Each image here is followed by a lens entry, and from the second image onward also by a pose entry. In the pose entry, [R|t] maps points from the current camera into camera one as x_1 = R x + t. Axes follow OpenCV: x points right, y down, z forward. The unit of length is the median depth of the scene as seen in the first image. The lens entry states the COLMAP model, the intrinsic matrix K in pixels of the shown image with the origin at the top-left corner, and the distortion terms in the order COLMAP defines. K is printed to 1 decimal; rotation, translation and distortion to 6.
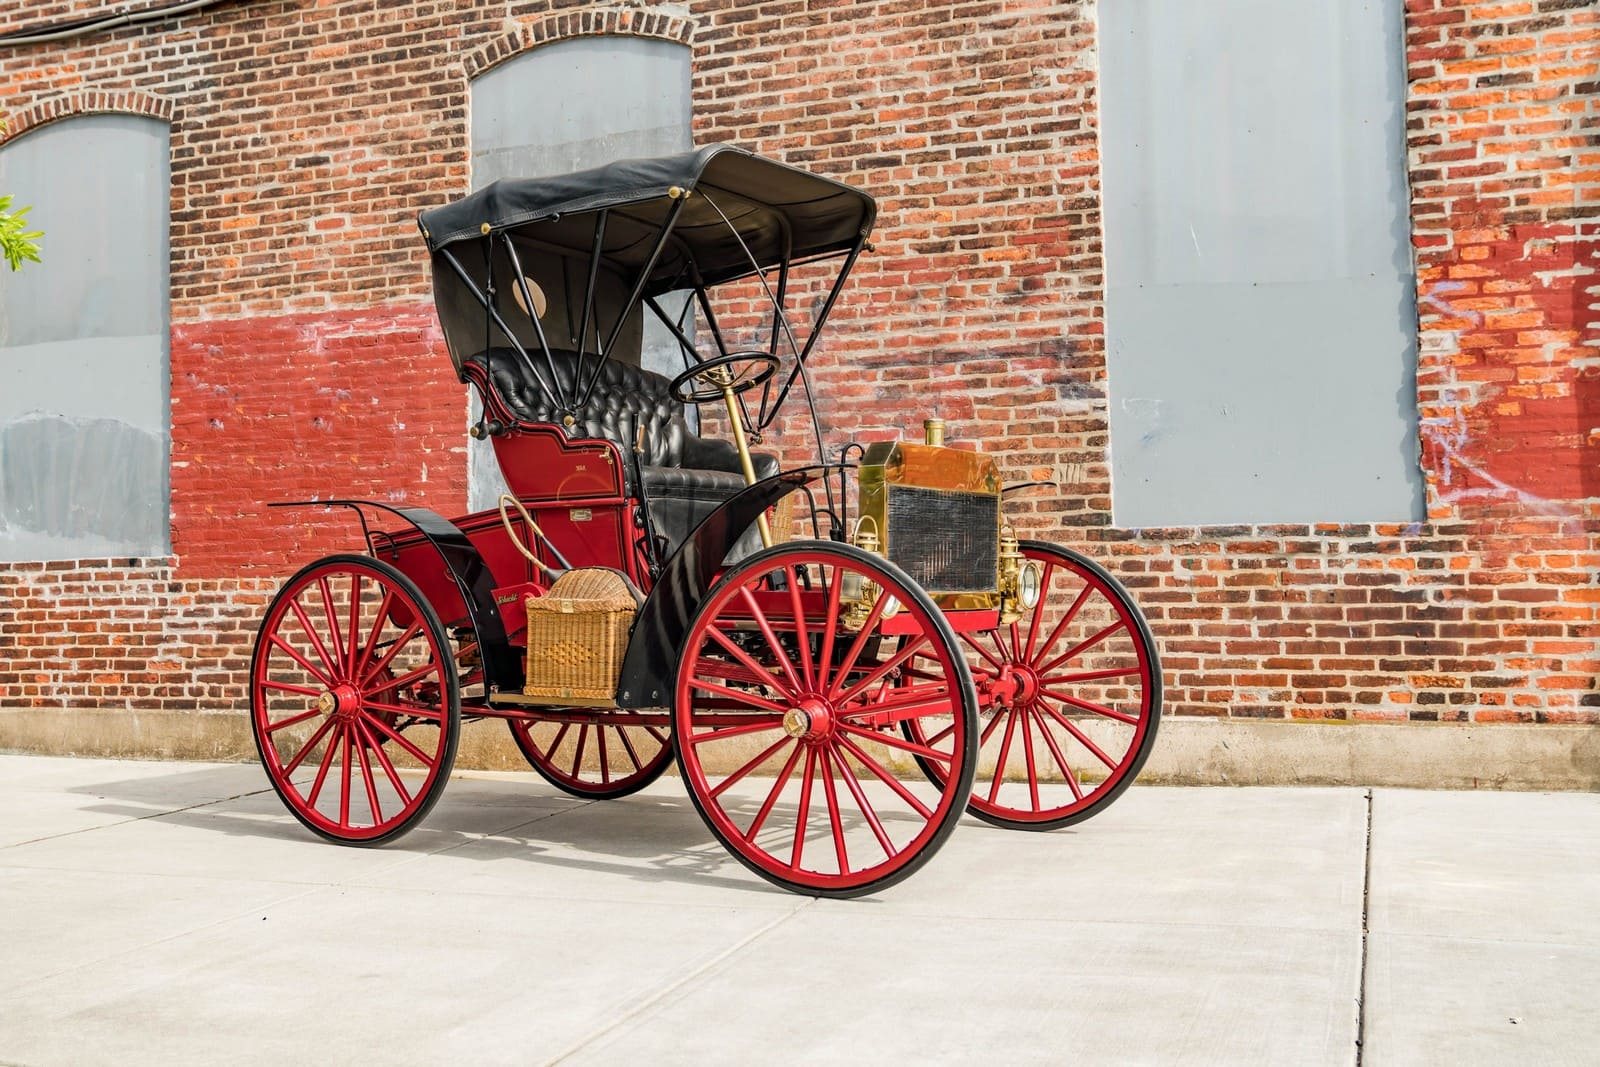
lens RADIAL K [[1802.6, 0, 690.9], [0, 1802.6, 522.8], [0, 0, 1]] dist [0.016149, 0.000000]
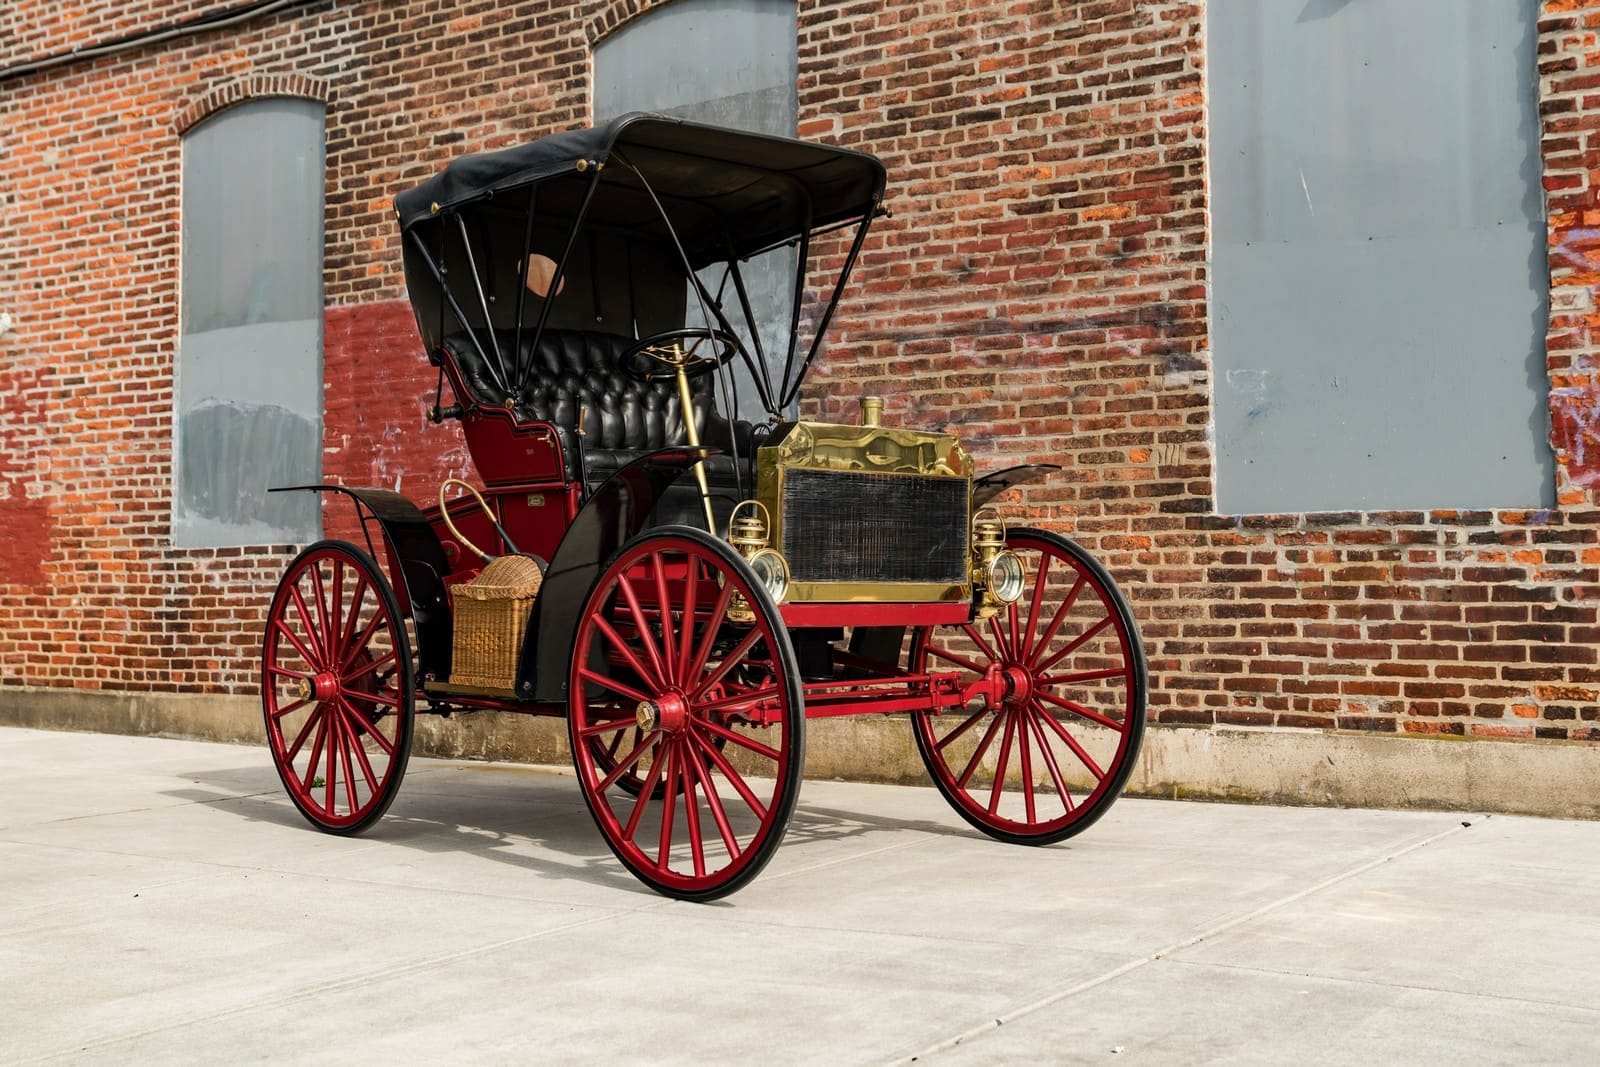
lens RADIAL K [[2004.0, 0, 761.2], [0, 2004.0, 504.4], [0, 0, 1]] dist [0.032819, 0.000000]
pose [[0.974567, 0.000078, -0.224097, 0.236513], [-0.000929, 0.999993, -0.003692, 0.001446], [0.224095, 0.003807, 0.974560, -0.020533]]
